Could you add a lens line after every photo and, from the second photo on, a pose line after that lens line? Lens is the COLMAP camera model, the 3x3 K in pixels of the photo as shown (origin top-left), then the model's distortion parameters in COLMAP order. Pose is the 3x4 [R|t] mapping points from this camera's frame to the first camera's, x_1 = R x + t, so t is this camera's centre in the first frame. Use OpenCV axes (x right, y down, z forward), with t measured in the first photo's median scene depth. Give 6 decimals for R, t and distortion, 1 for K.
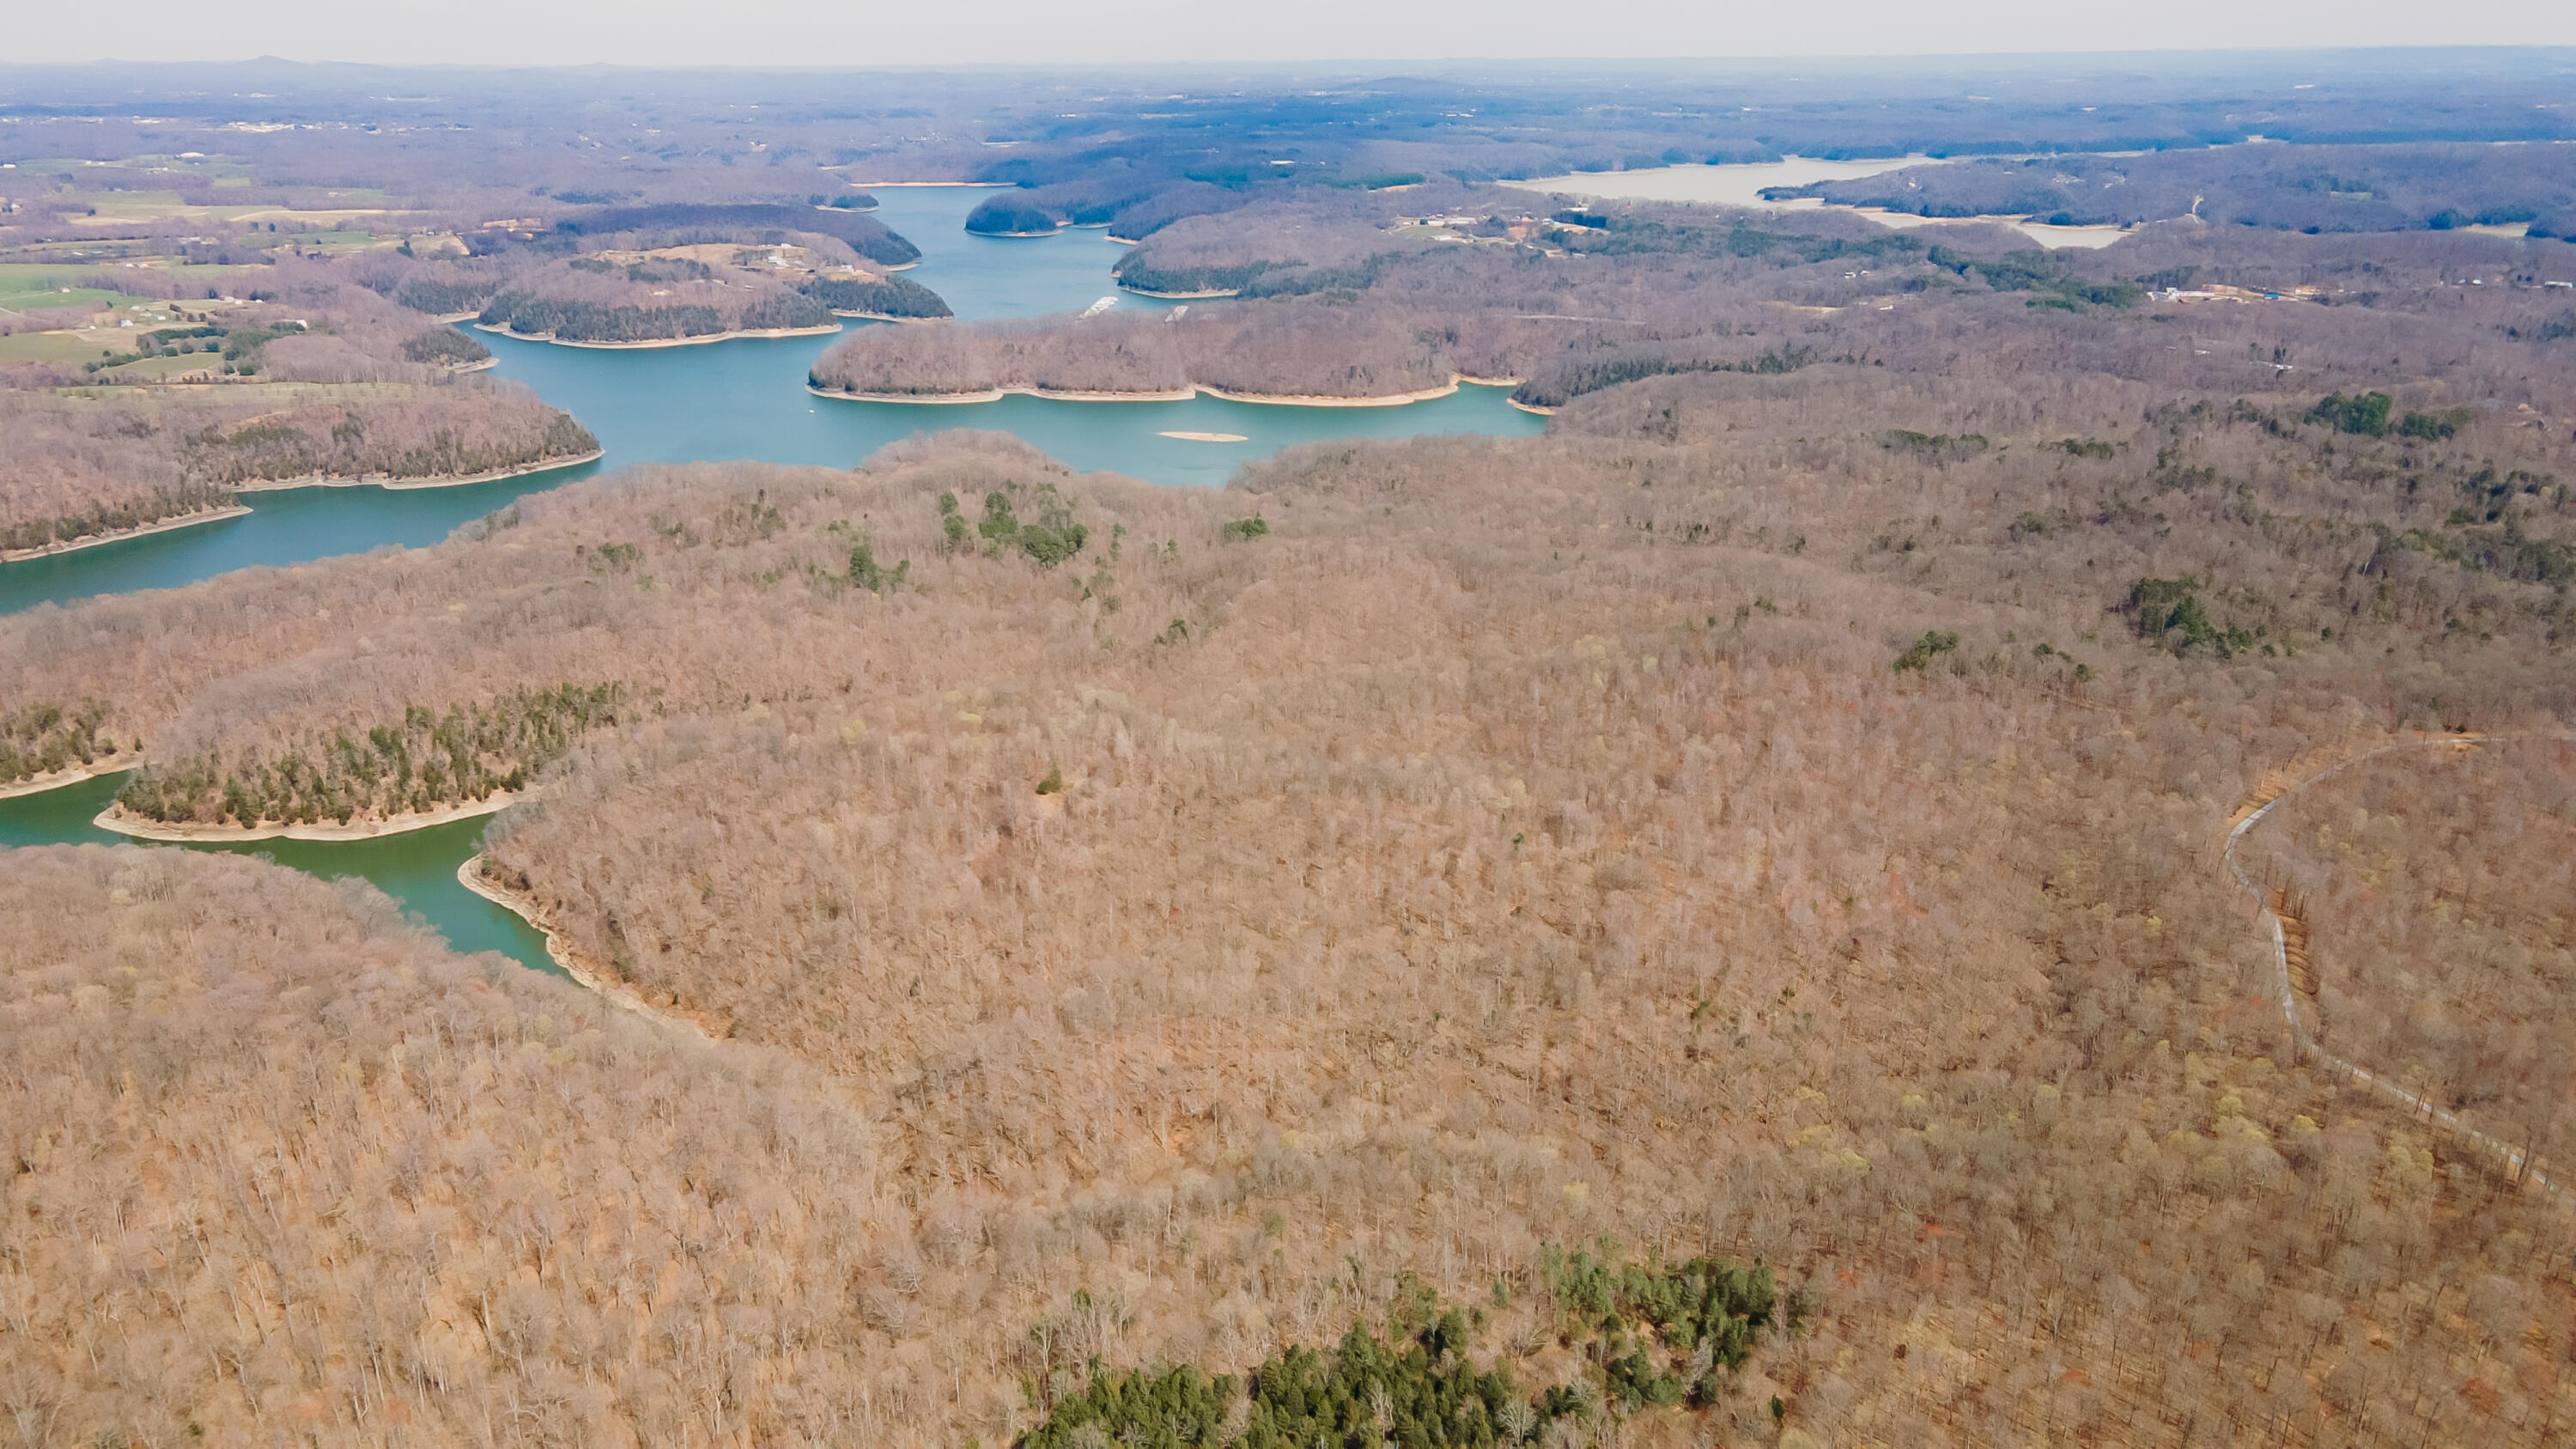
lens RADIAL K [[1876.7, 0, 1296.3], [0, 1876.7, 708.0], [0, 0, 1]] dist [0.012028, 0.065548]
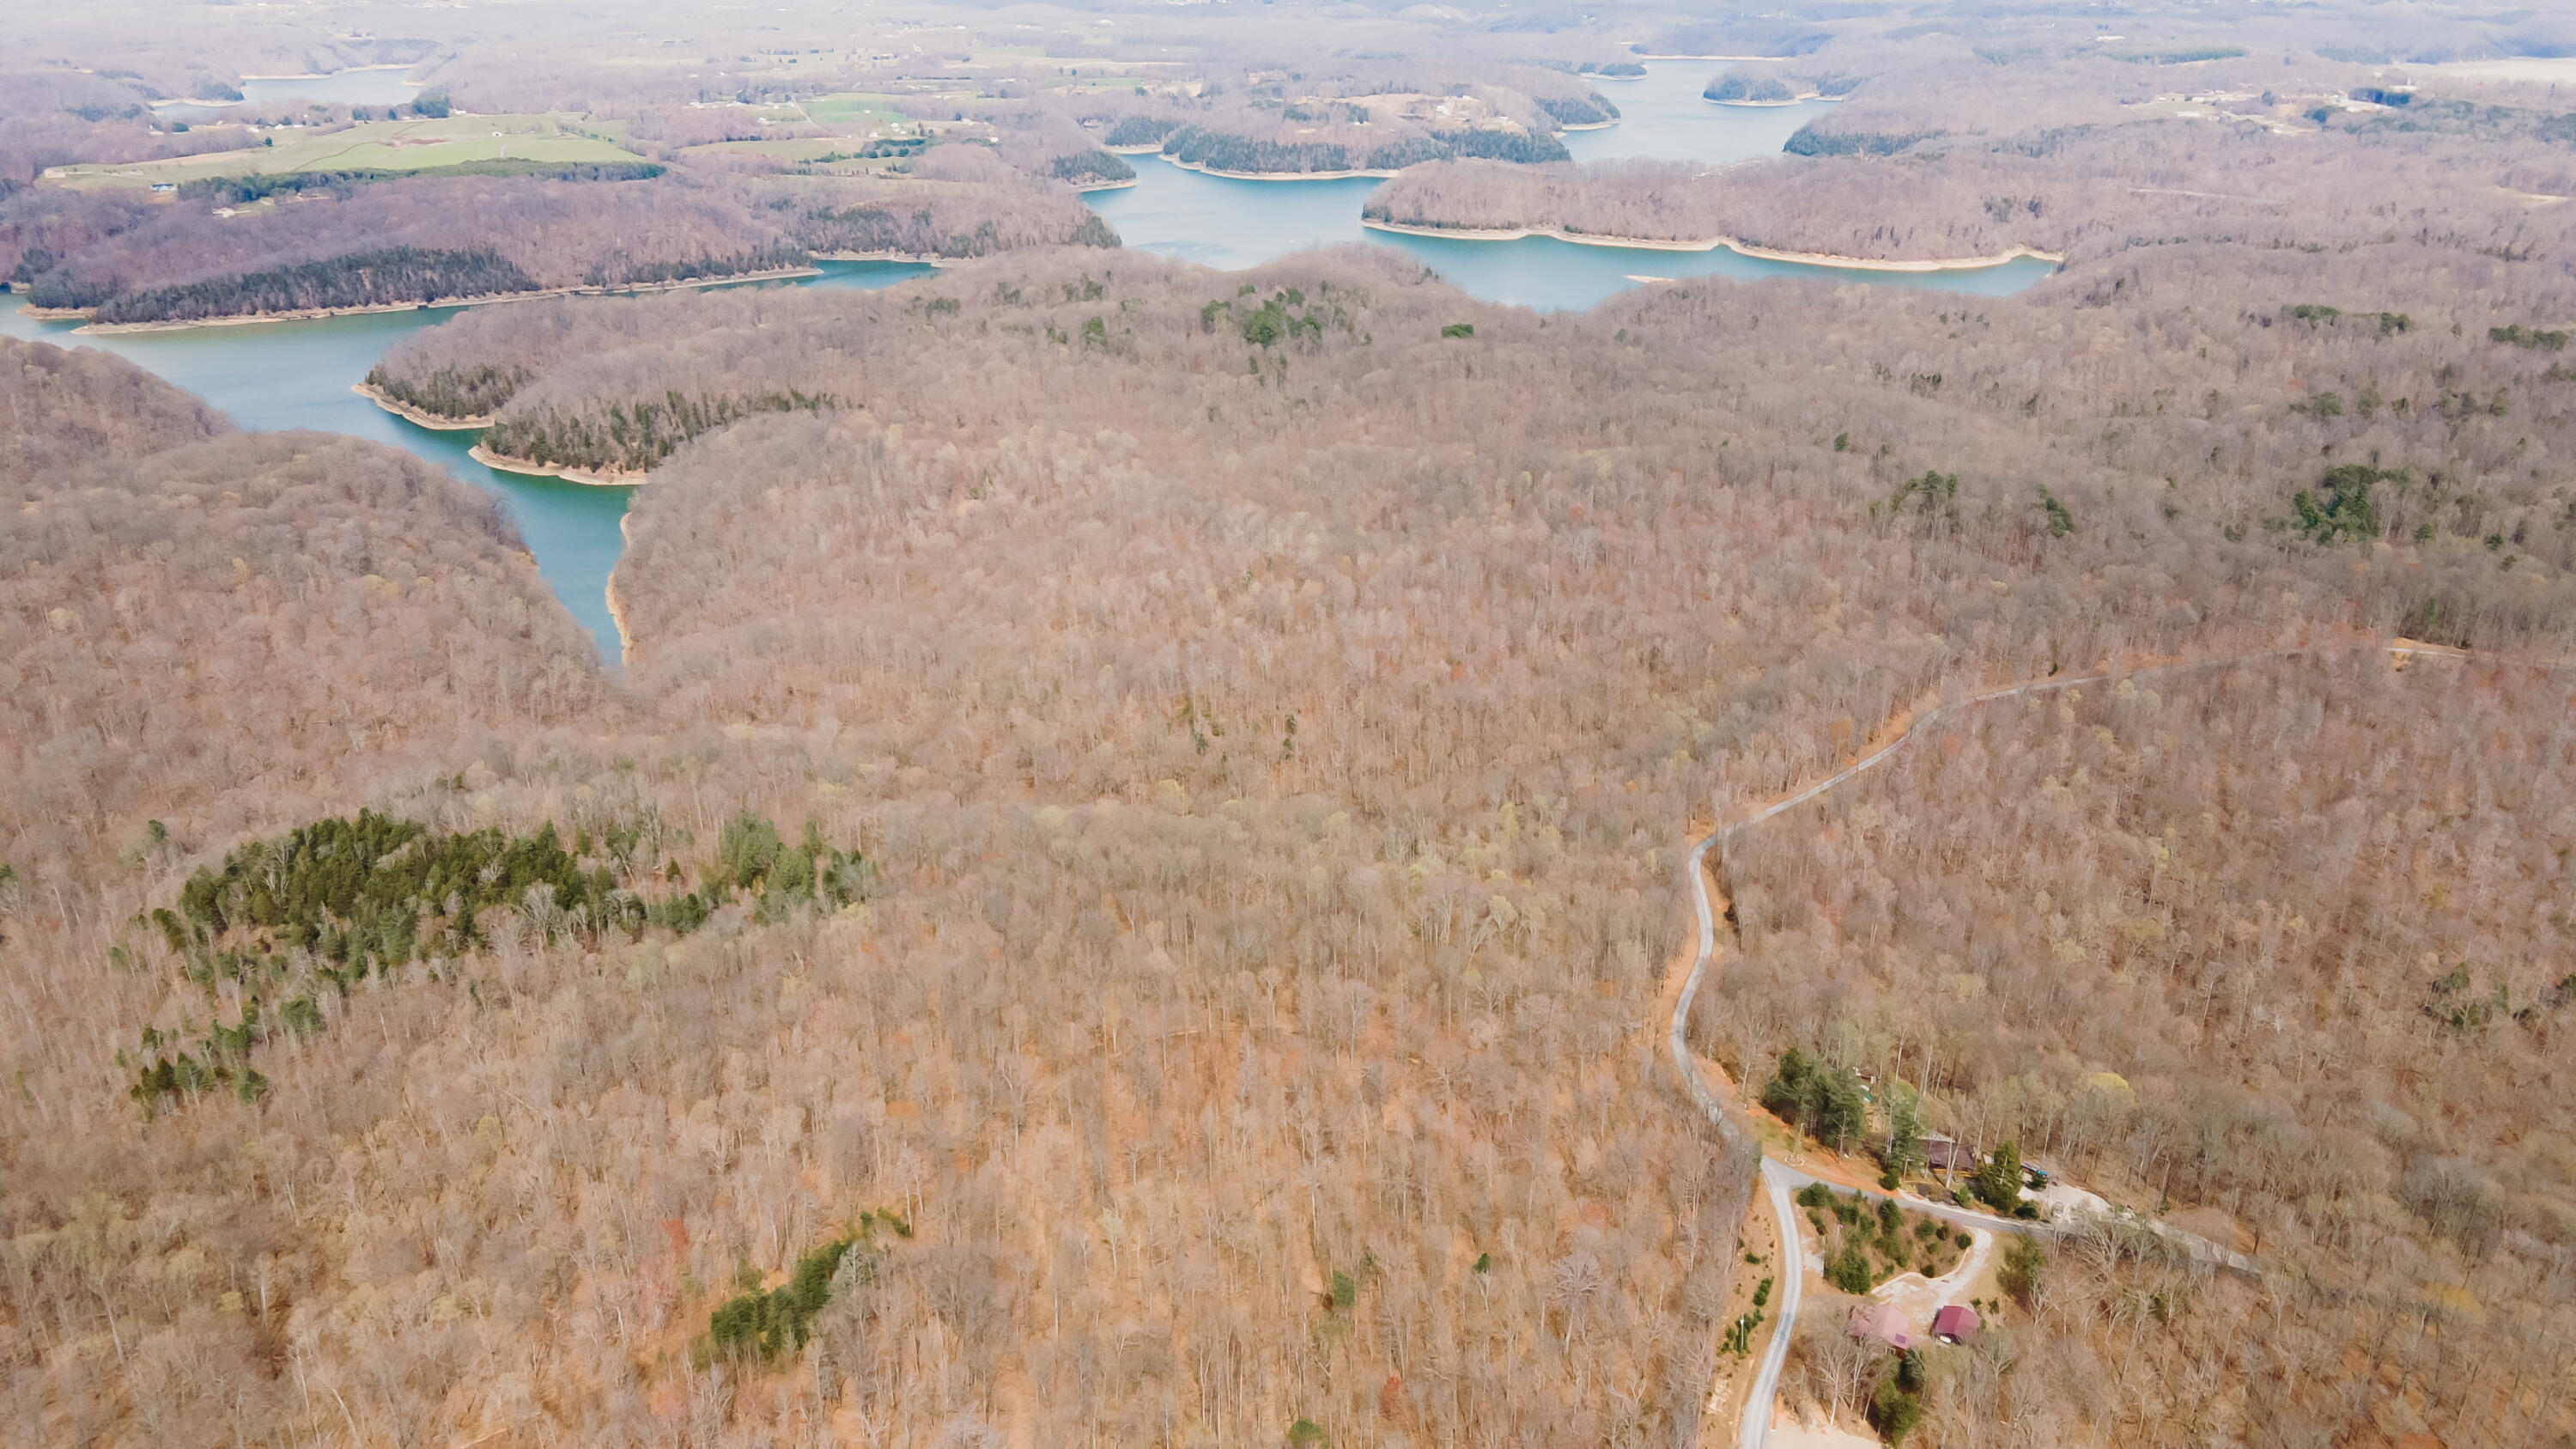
lens RADIAL K [[1876.7, 0, 1296.3], [0, 1876.7, 708.0], [0, 0, 1]] dist [0.012028, 0.065548]
pose [[0.892588, 0.170821, -0.417260, 0.201904], [-0.149035, 0.985213, 0.084523, 0.017598], [0.425528, -0.013258, 0.904848, 0.027113]]
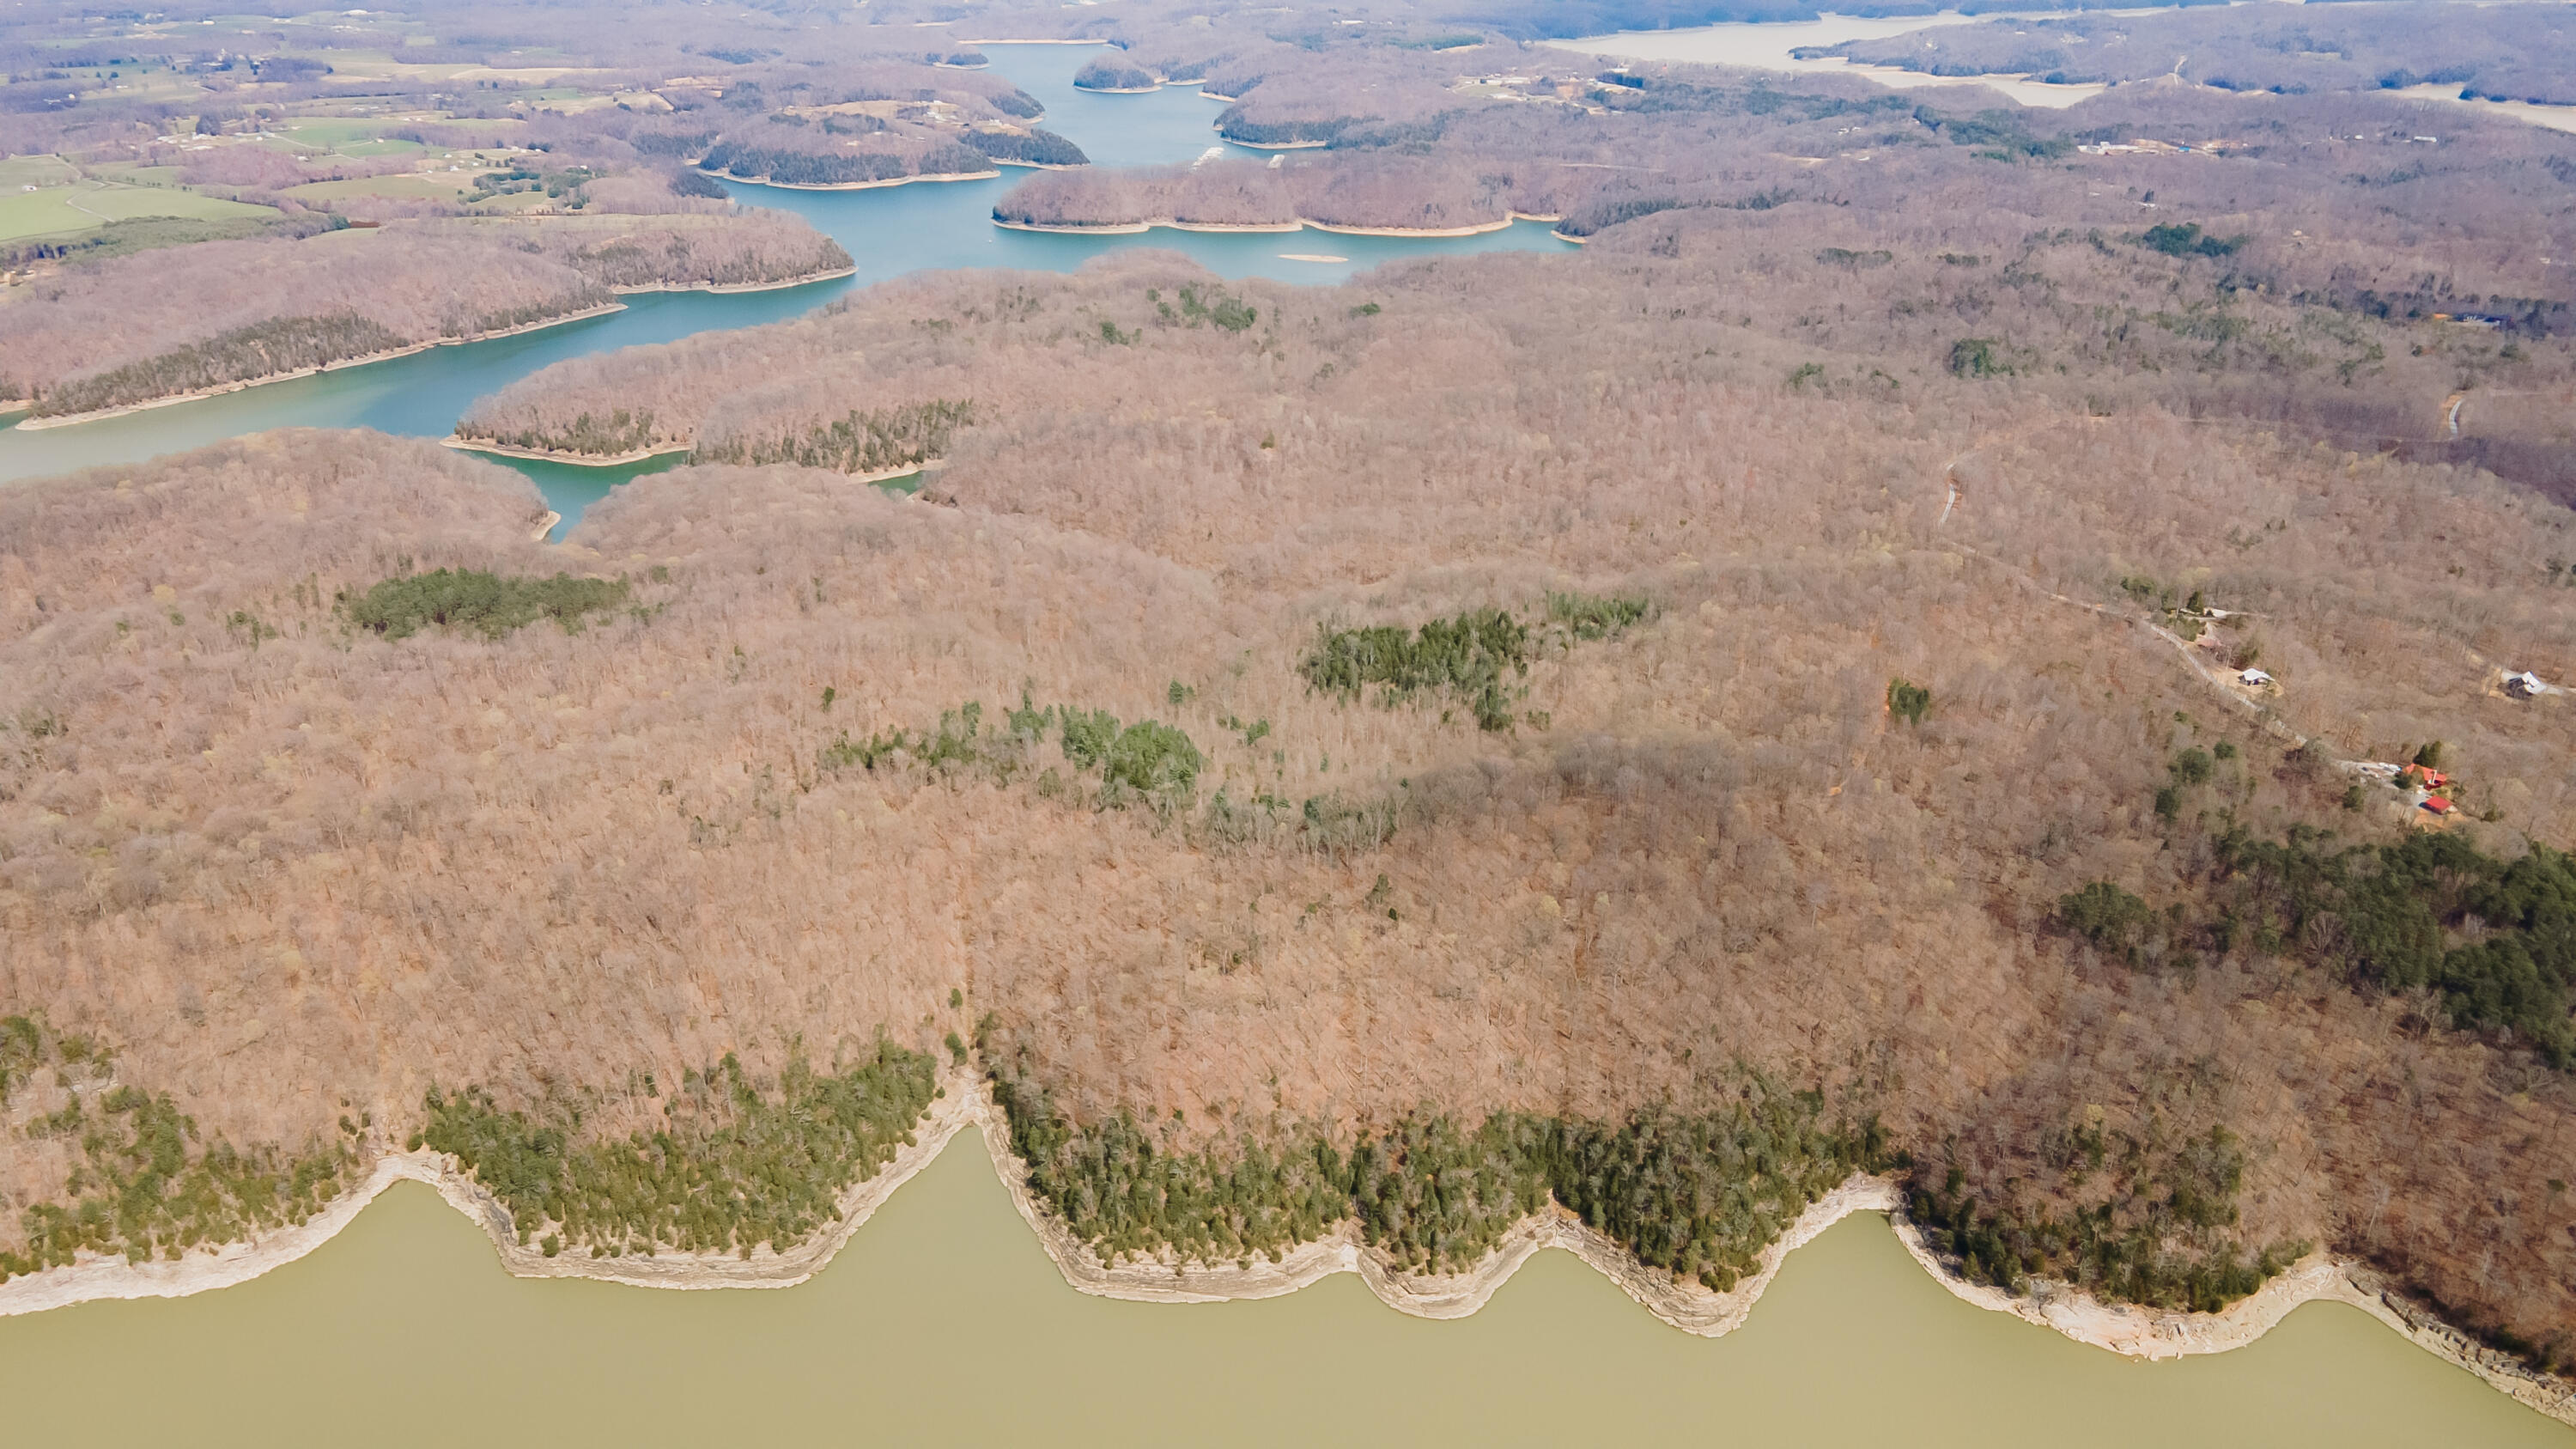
lens RADIAL K [[1863.0, 0, 1310.1], [0, 1863.0, 694.0], [0, 0, 1]] dist [-0.001888, 0.083102]
pose [[0.999803, 0.008253, -0.018028, -0.023837], [-0.006977, 0.997543, 0.069707, 0.057867], [0.018559, -0.069567, 0.997405, -0.265503]]
